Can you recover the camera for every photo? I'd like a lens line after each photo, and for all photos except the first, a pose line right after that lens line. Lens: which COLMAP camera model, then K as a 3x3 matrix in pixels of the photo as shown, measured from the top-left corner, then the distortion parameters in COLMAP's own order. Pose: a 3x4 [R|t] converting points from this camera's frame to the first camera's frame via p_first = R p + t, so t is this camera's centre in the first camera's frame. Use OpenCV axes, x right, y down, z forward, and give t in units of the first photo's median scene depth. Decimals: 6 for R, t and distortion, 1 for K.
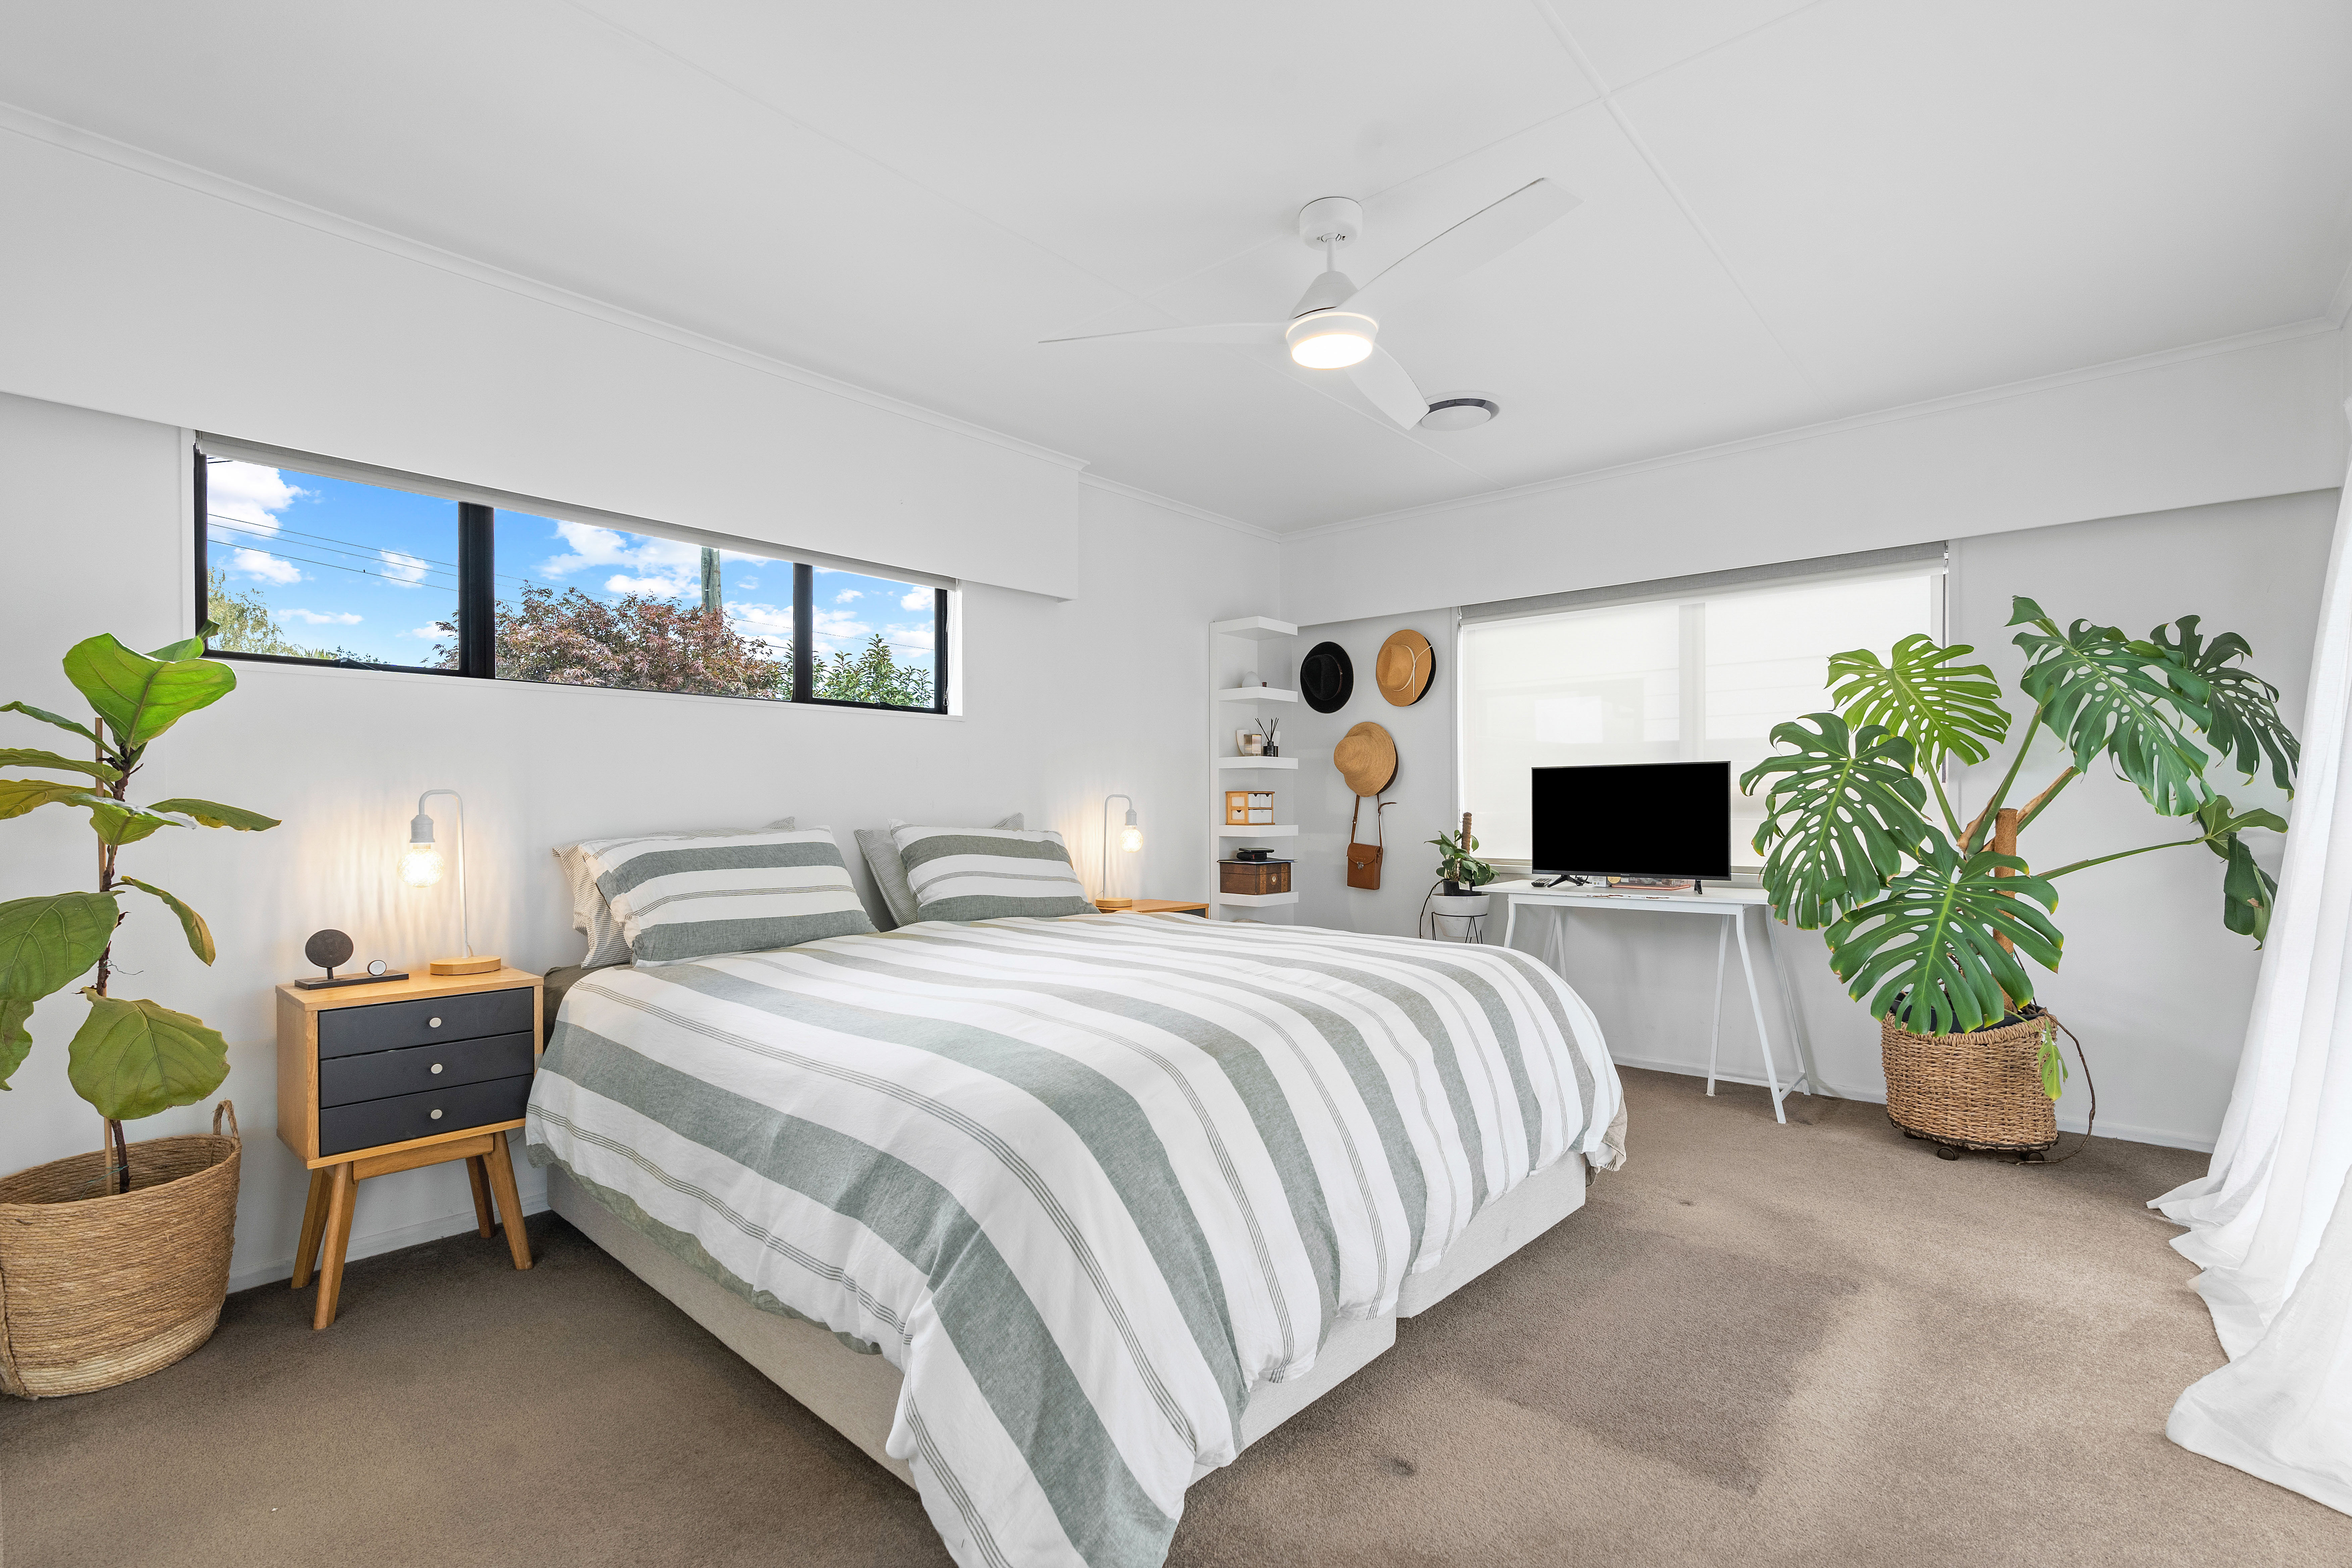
lens RADIAL K [[1062.0, 0, 1174.5], [0, 1062.0, 814.0], [0, 0, 1]] dist [-0.000282, -0.000137]
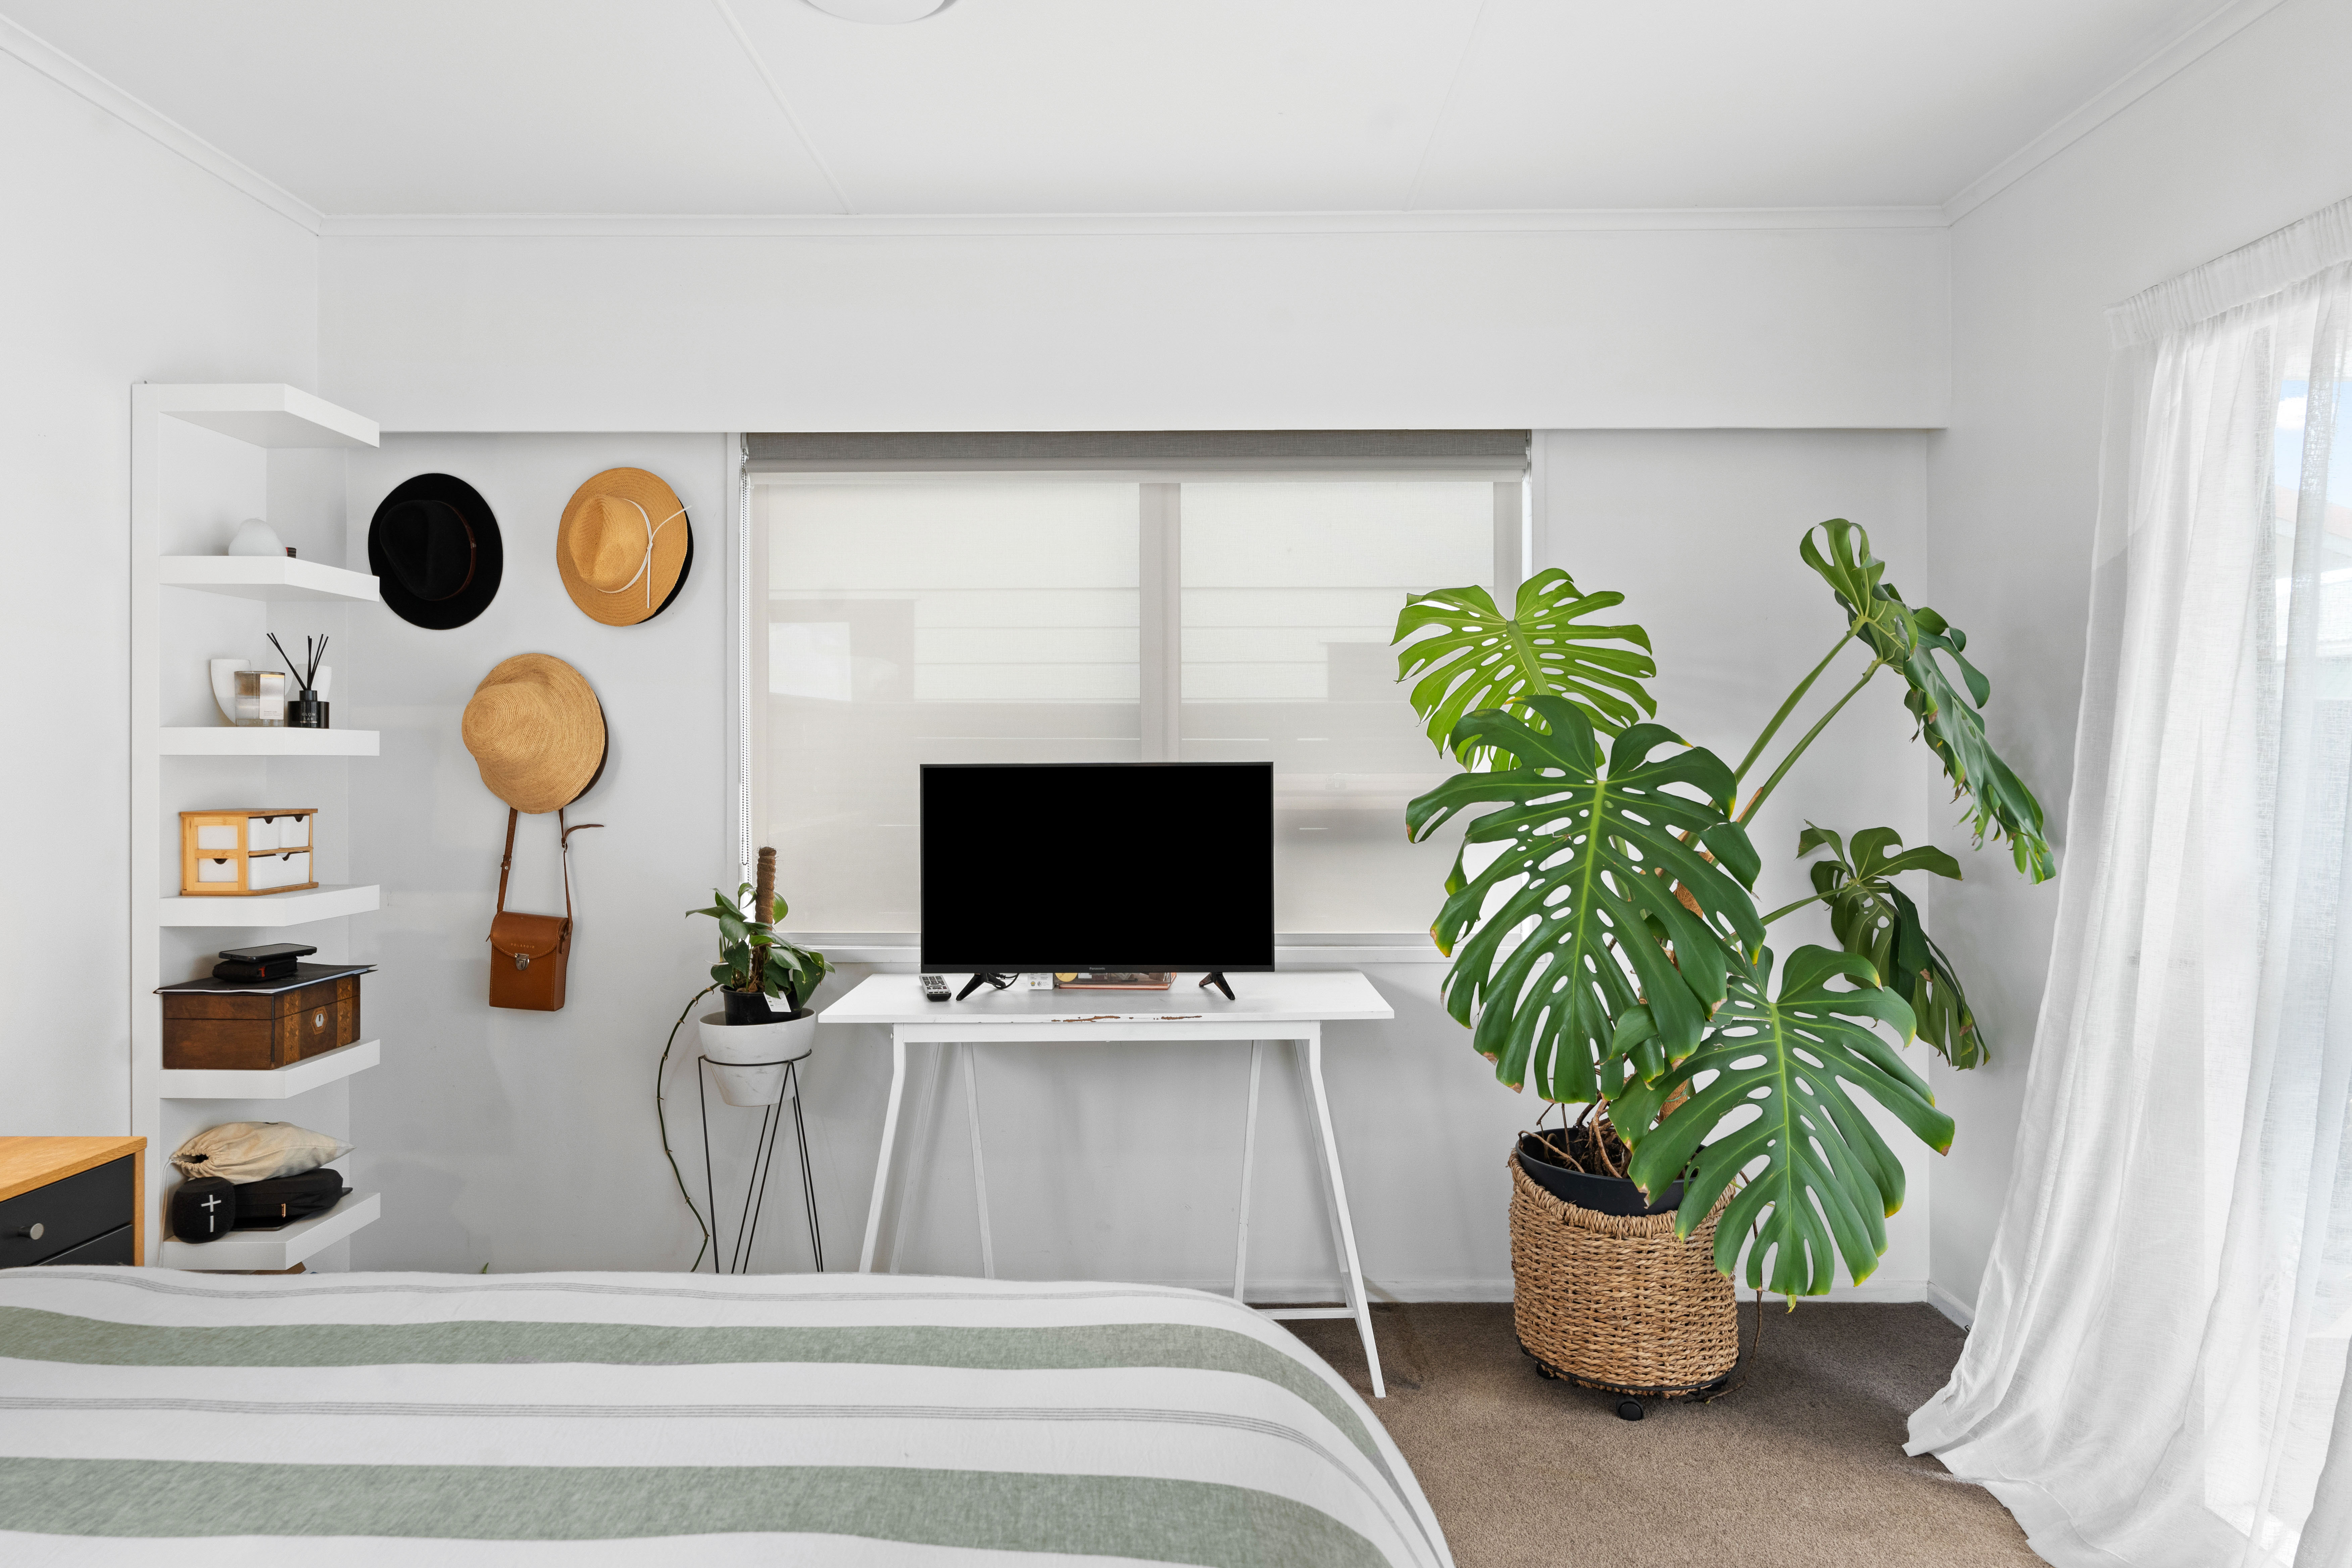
lens RADIAL K [[1449.9, 0, 1176.9], [0, 1449.9, 772.3], [0, 0, 1]] dist [-0.003308, -0.000763]
pose [[0.767407, -0.001120, 0.641159, -0.013943], [0.002342, 0.999997, -0.001057, -0.038658], [-0.641156, 0.002313, 0.767407, 0.383636]]
